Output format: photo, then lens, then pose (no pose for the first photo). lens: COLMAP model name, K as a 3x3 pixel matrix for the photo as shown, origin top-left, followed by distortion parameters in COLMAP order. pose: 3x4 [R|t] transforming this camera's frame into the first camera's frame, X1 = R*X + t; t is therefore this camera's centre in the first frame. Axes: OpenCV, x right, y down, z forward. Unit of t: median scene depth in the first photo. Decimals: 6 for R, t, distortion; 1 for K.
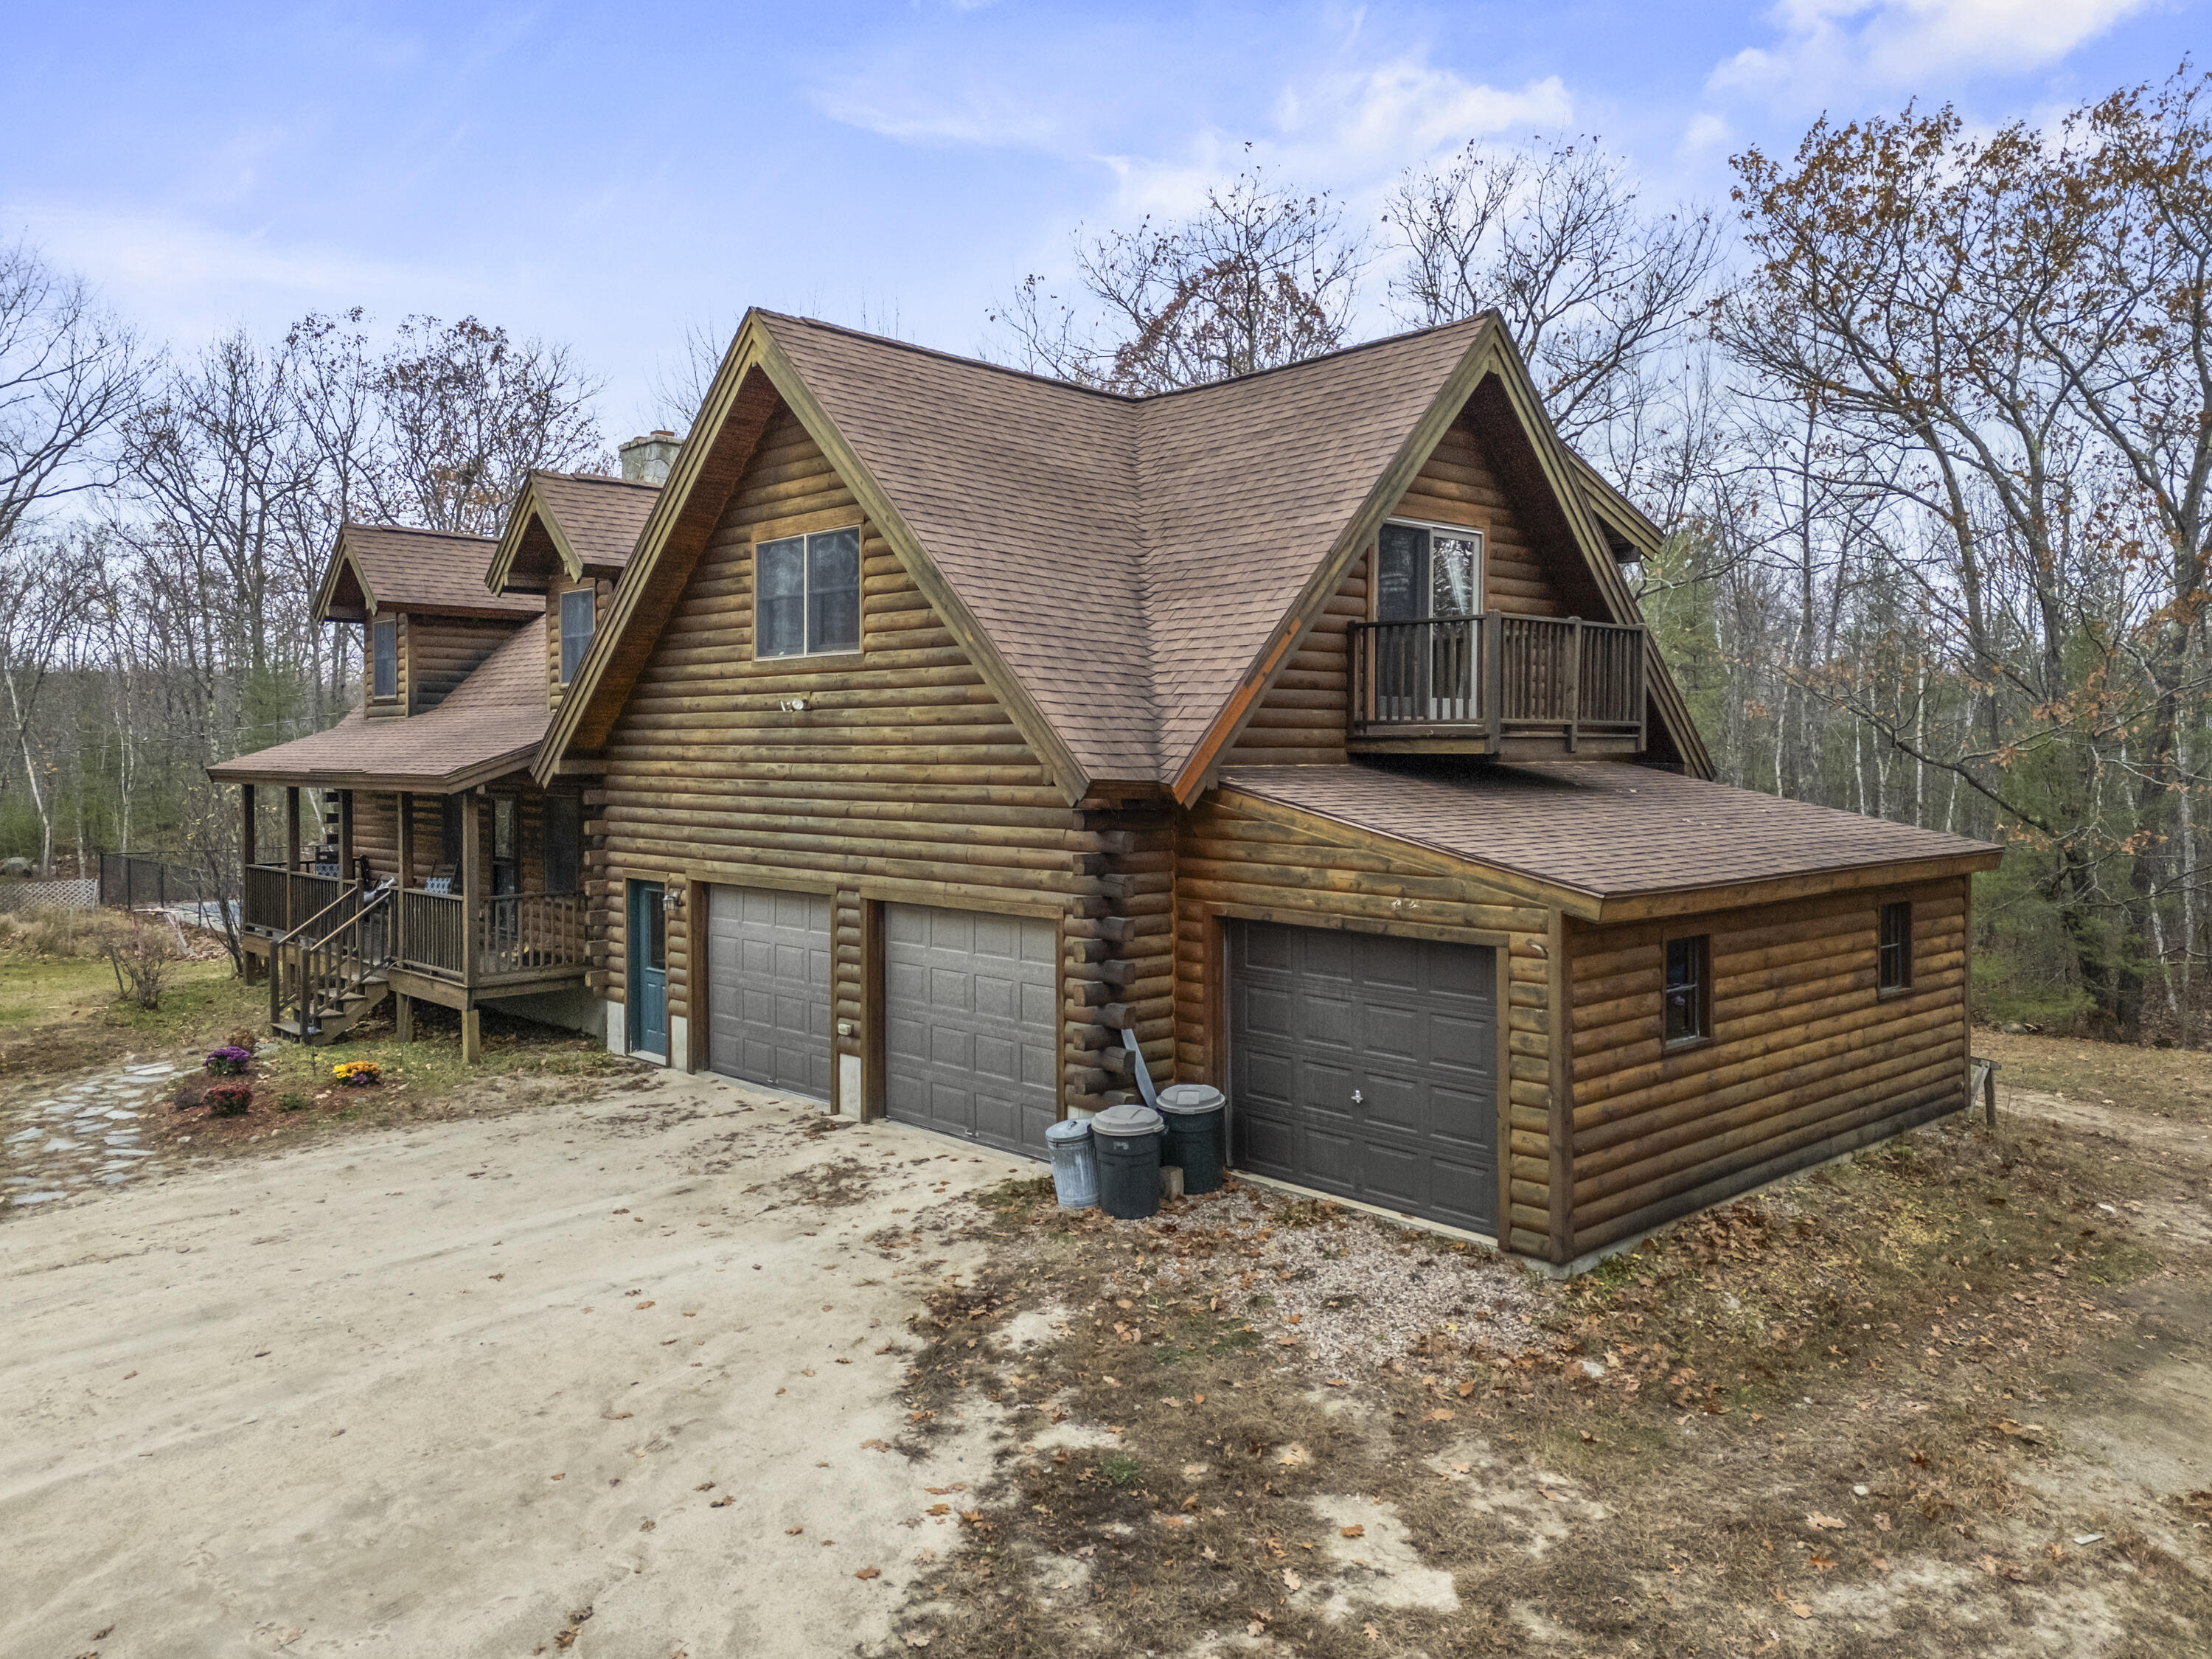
lens RADIAL K [[1596.0, 0, 1105.8], [0, 1596.0, 814.1], [0, 0, 1]] dist [0.085697, -0.093072]
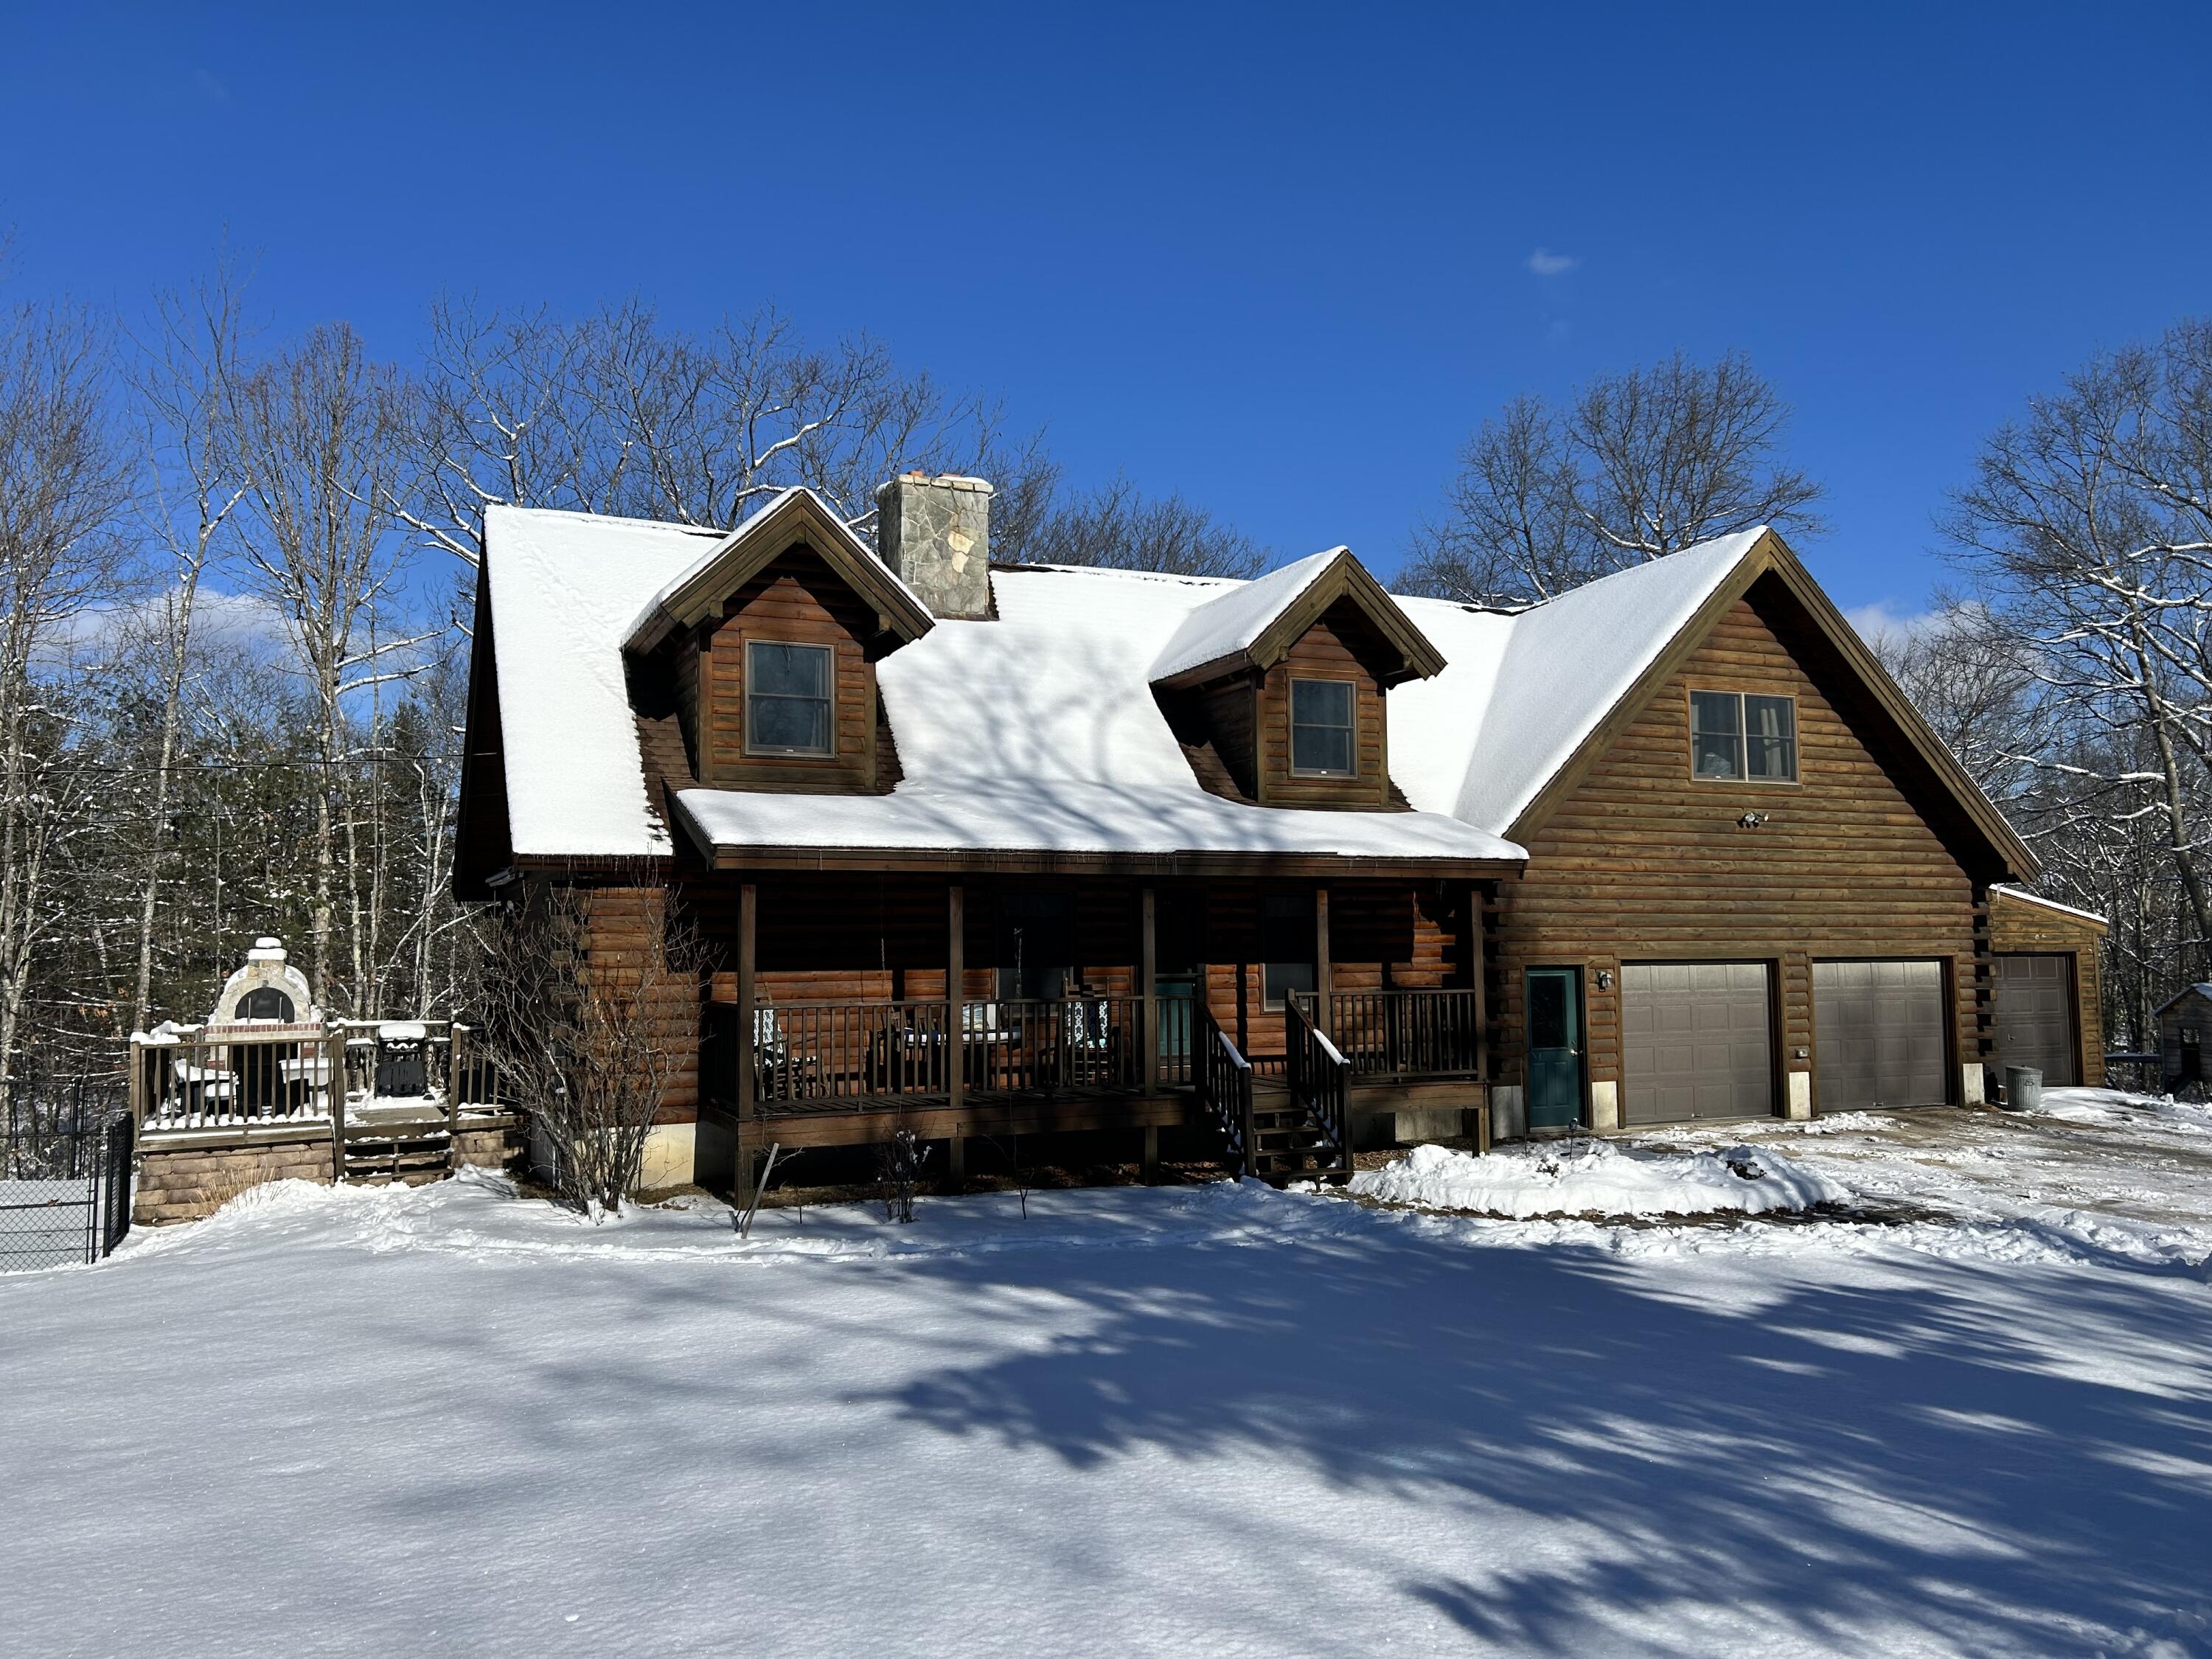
lens RADIAL K [[1639.3, 0, 1105.8], [0, 1639.3, 840.1], [0, 0, 1]] dist [0.028004, -0.000943]
pose [[0.328130, 0.059808, 0.942737, -1.676959], [0.043198, 0.996000, -0.078222, 0.035238], [-0.943644, 0.066392, 0.324234, 1.070590]]
